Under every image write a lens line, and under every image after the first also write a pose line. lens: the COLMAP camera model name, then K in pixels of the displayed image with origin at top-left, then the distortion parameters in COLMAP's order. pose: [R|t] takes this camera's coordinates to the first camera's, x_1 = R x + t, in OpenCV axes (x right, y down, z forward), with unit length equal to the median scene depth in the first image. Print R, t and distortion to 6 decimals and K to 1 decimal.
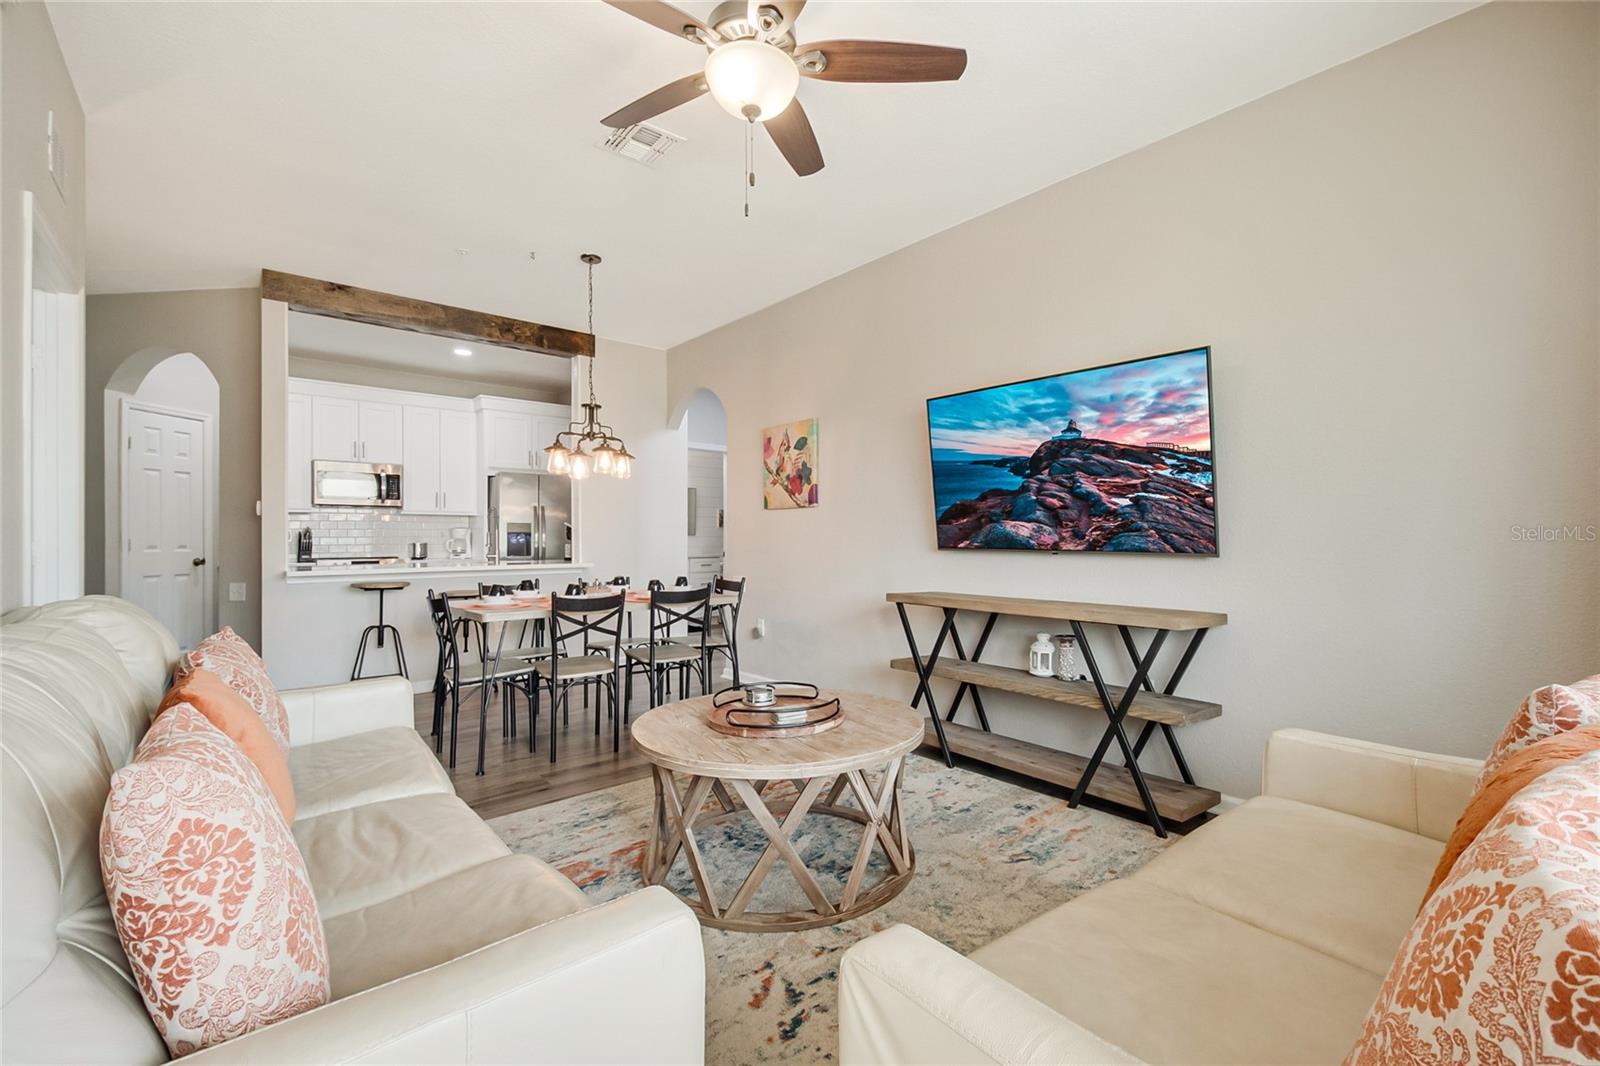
lens RADIAL K [[706.0, 0, 820.8], [0, 706.0, 536.9], [0, 0, 1]] dist [0.038040, -0.023667]
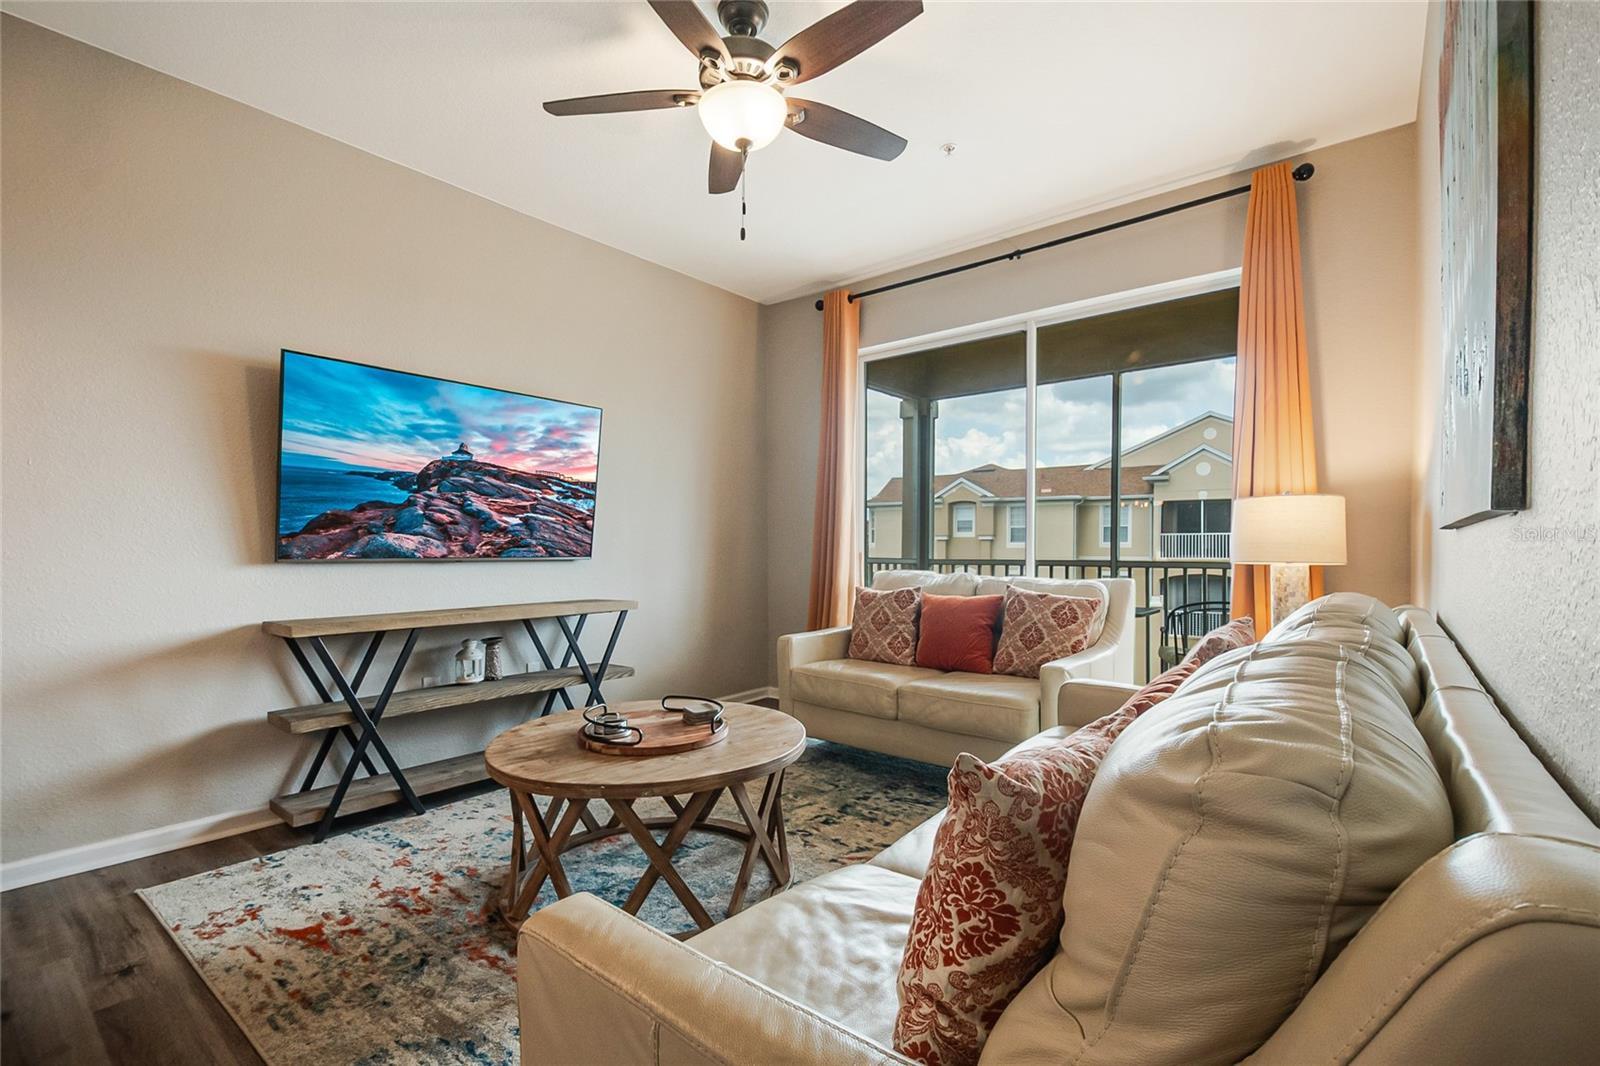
lens RADIAL K [[706.0, 0, 820.8], [0, 706.0, 536.9], [0, 0, 1]] dist [0.038040, -0.023667]
pose [[-0.192491, 0.007582, 0.981269, -0.728425], [0.000537, 0.999971, -0.007621, -0.002125], [-0.981299, -0.000940, -0.192490, 0.668829]]
